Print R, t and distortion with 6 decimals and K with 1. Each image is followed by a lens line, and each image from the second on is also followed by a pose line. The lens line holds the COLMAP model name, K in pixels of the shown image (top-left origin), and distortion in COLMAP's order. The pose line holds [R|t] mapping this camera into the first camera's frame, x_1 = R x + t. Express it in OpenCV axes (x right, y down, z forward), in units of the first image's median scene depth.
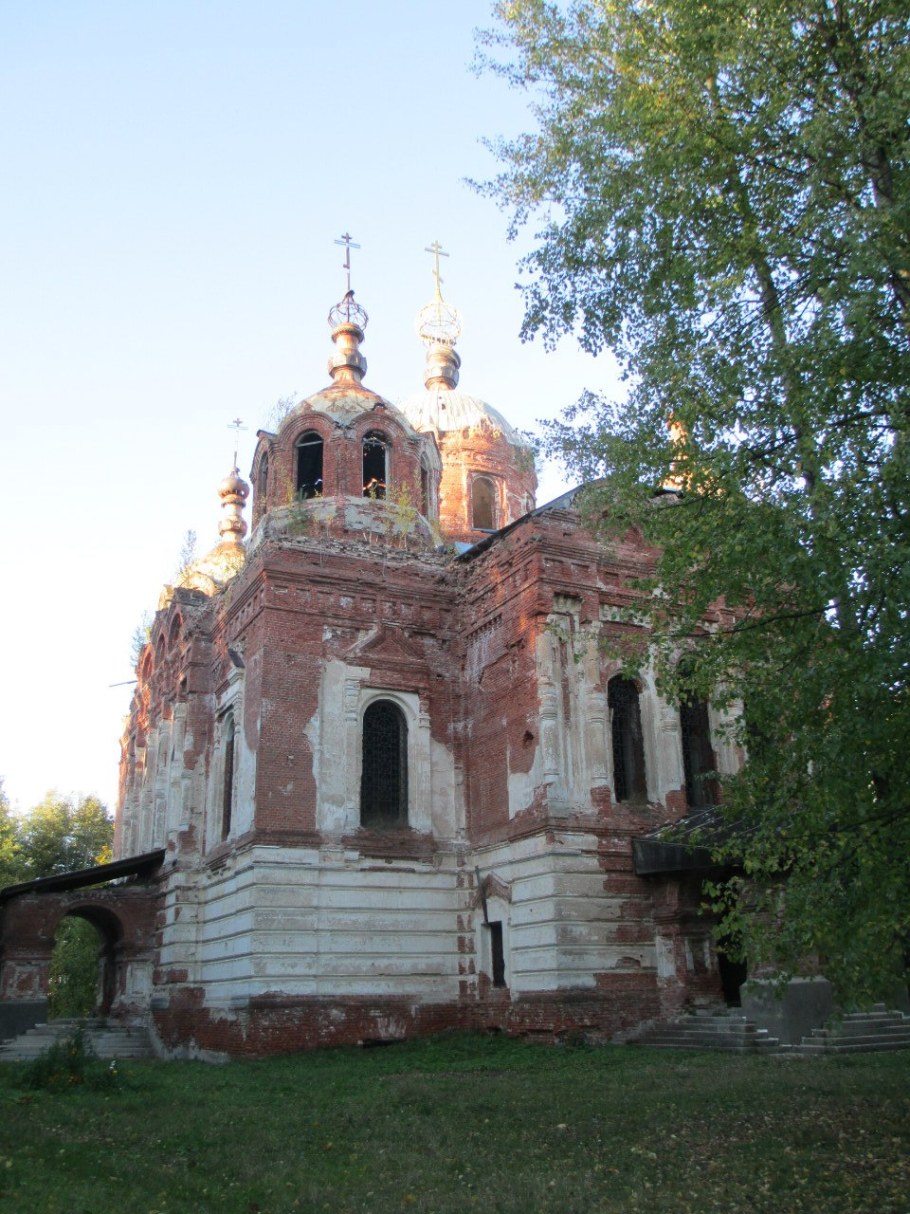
lens RADIAL K [[1091.1, 0, 447.5], [0, 1091.1, 609.3], [0, 0, 1]] dist [-0.057809, 0.001408]
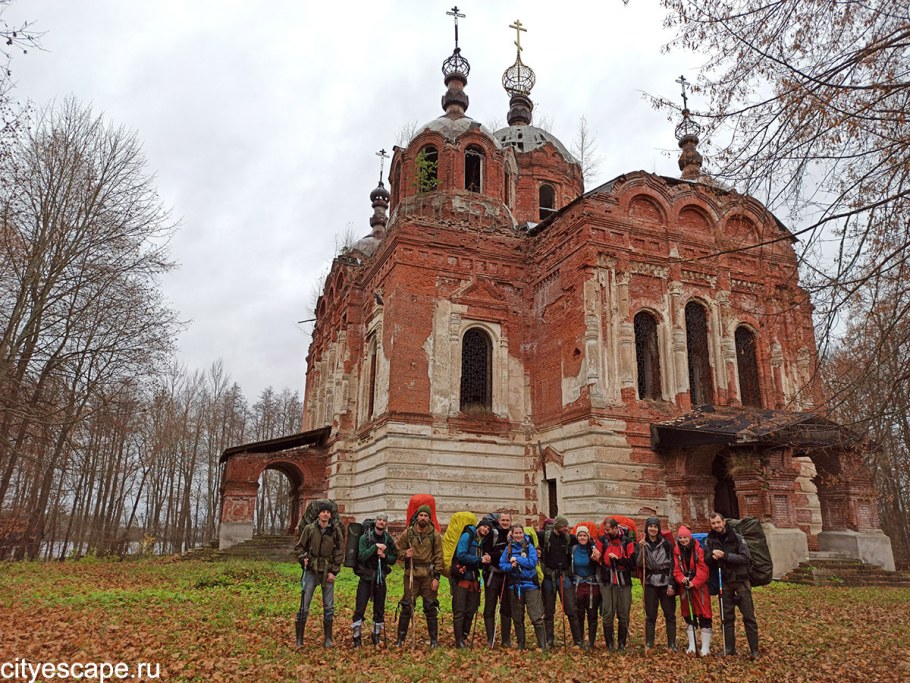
lens RADIAL K [[671.9, 0, 452.2], [0, 671.9, 341.2], [0, 0, 1]] dist [0.073934, -0.001800]
pose [[0.995289, 0.017173, -0.095416, -0.004771], [-0.010558, 0.997533, 0.069406, 0.040509], [0.096372, -0.068071, 0.993015, 0.097955]]
